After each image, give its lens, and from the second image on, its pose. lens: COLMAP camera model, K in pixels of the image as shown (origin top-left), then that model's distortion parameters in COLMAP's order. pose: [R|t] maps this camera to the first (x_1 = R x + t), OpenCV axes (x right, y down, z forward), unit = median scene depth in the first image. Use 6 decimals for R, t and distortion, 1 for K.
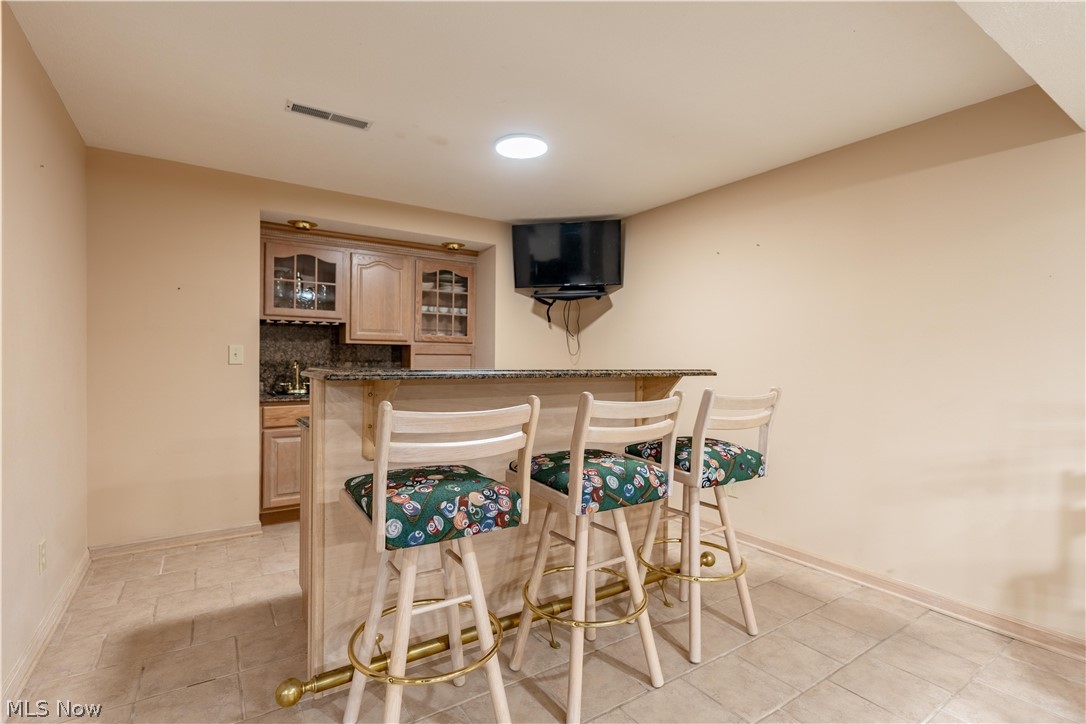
lens RADIAL K [[513.8, 0, 543.0], [0, 513.8, 362.0], [0, 0, 1]] dist [-0.000723, -0.000195]
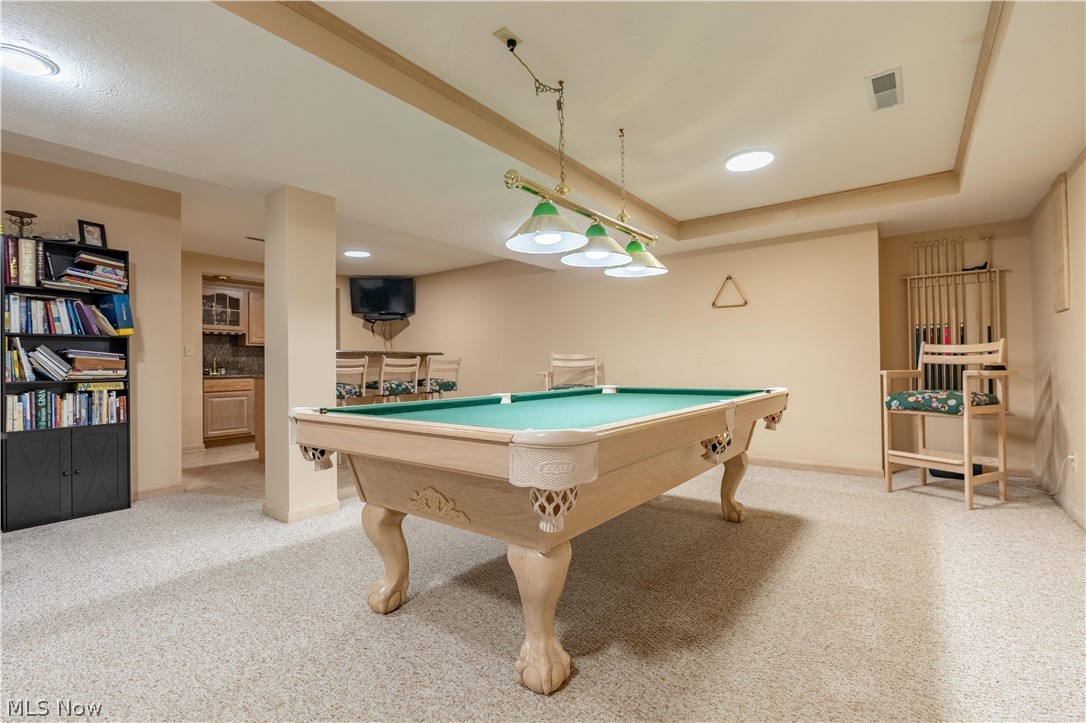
lens RADIAL K [[483.5, 0, 543.0], [0, 483.5, 361.5], [0, 0, 1]] dist [-0.000279, 0.000057]
pose [[0.942262, -0.018253, 0.334379, 0.005221], [0.023596, 0.999650, -0.011923, 0.060149], [-0.334045, 0.019124, 0.942363, -0.845247]]
